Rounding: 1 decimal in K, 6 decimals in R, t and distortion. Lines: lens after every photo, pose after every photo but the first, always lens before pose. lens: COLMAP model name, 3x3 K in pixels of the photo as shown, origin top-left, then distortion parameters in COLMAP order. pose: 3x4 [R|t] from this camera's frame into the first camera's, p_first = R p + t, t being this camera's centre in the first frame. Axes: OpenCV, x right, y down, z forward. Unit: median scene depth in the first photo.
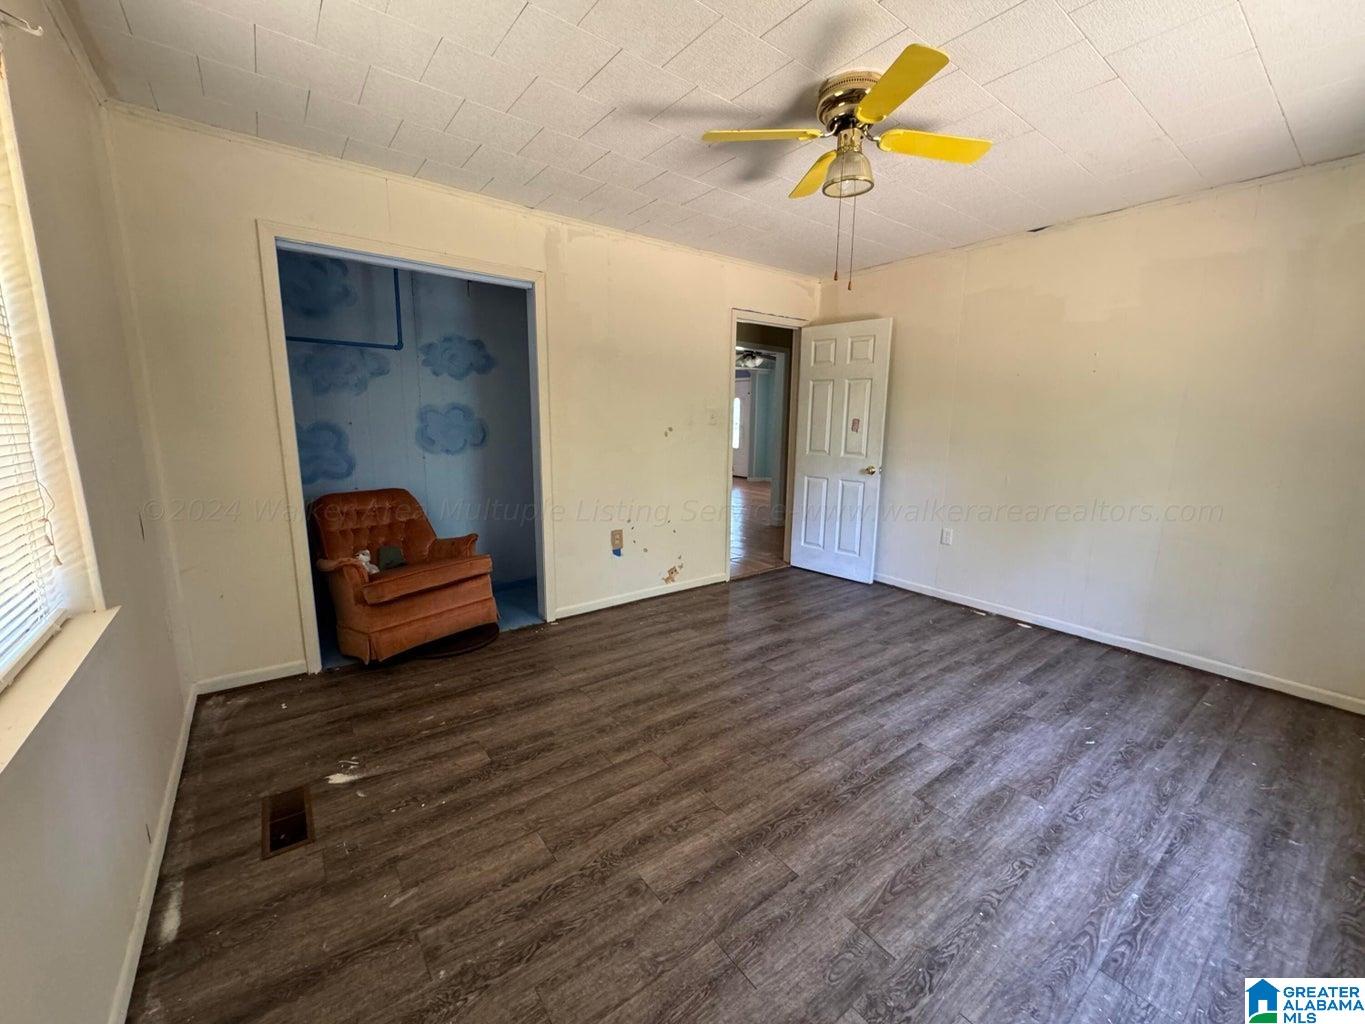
lens RADIAL K [[548.4, 0, 684.7], [0, 548.4, 511.4], [0, 0, 1]] dist [-0.002593, 0.000058]
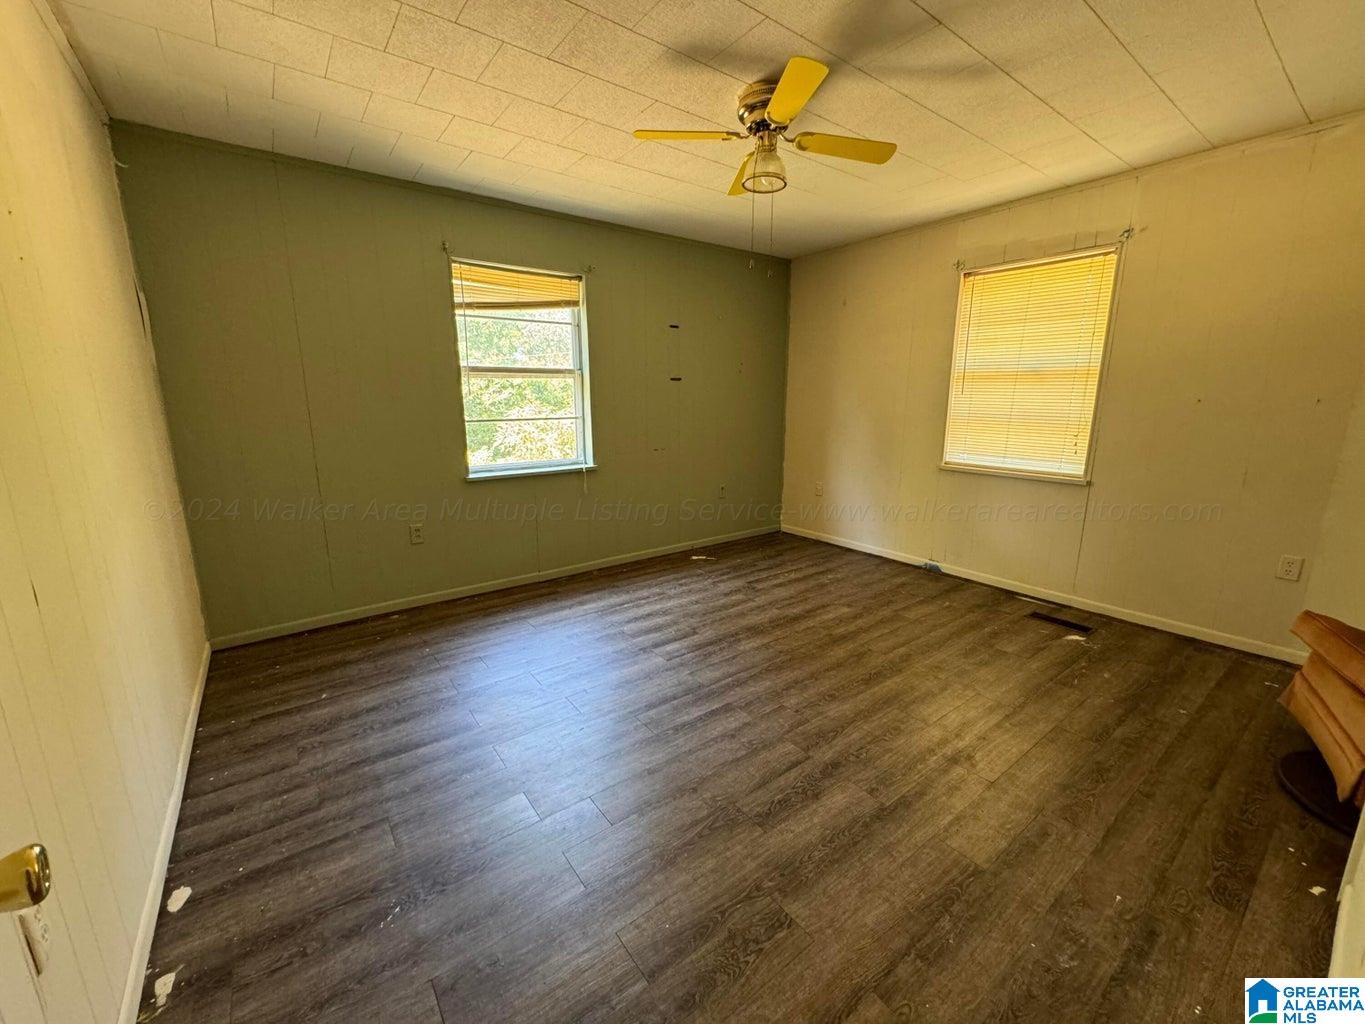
lens RADIAL K [[548.4, 0, 684.7], [0, 548.4, 511.4], [0, 0, 1]] dist [-0.002593, 0.000058]
pose [[-0.999892, -0.013764, 0.005179, 0.439154], [-0.010873, 0.929040, 0.369819, -0.377292], [-0.009901, 0.369723, -0.929089, 2.254591]]
